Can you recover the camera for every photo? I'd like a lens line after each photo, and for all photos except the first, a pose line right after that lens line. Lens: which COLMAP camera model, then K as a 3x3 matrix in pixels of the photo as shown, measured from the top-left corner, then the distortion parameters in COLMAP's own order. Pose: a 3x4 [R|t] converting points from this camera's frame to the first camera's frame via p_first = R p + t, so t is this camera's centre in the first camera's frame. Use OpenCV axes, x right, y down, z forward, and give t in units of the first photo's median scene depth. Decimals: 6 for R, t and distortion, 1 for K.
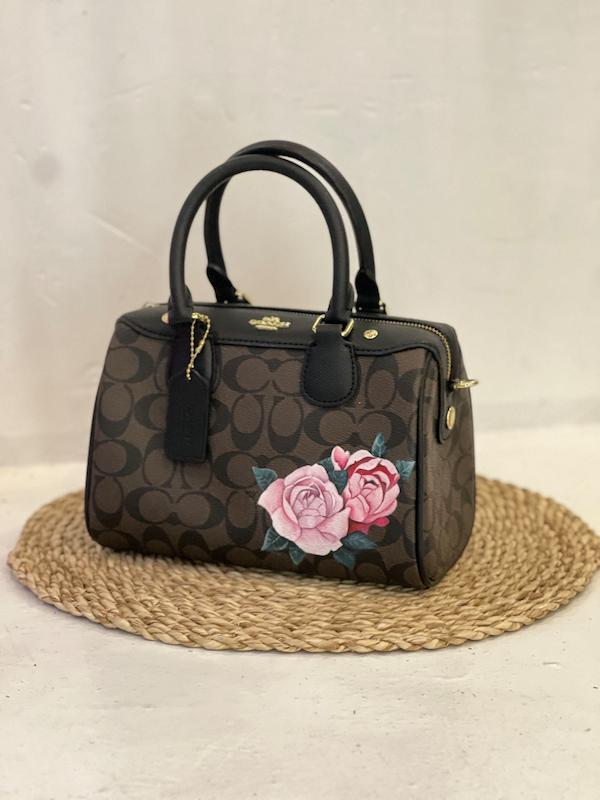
lens RADIAL K [[1789.2, 0, 273.7], [0, 1789.2, 399.2], [0, 0, 1]] dist [-0.590279, 11.647587]
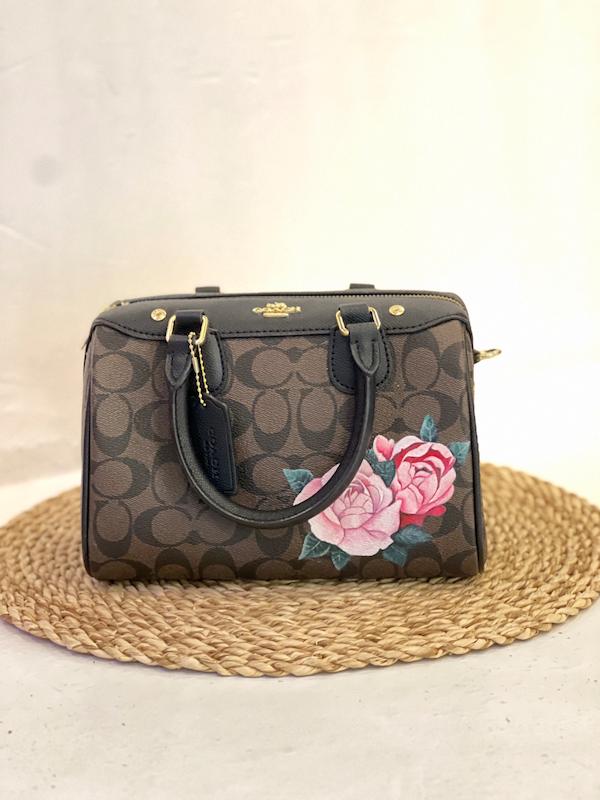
lens RADIAL K [[1789.2, 0, 273.7], [0, 1789.2, 399.2], [0, 0, 1]] dist [-0.590279, 11.647587]
pose [[0.956392, -0.110828, 0.270243, -0.261627], [0.108474, 0.993817, 0.023682, -0.019650], [-0.271197, 0.006665, 0.962501, 0.132717]]
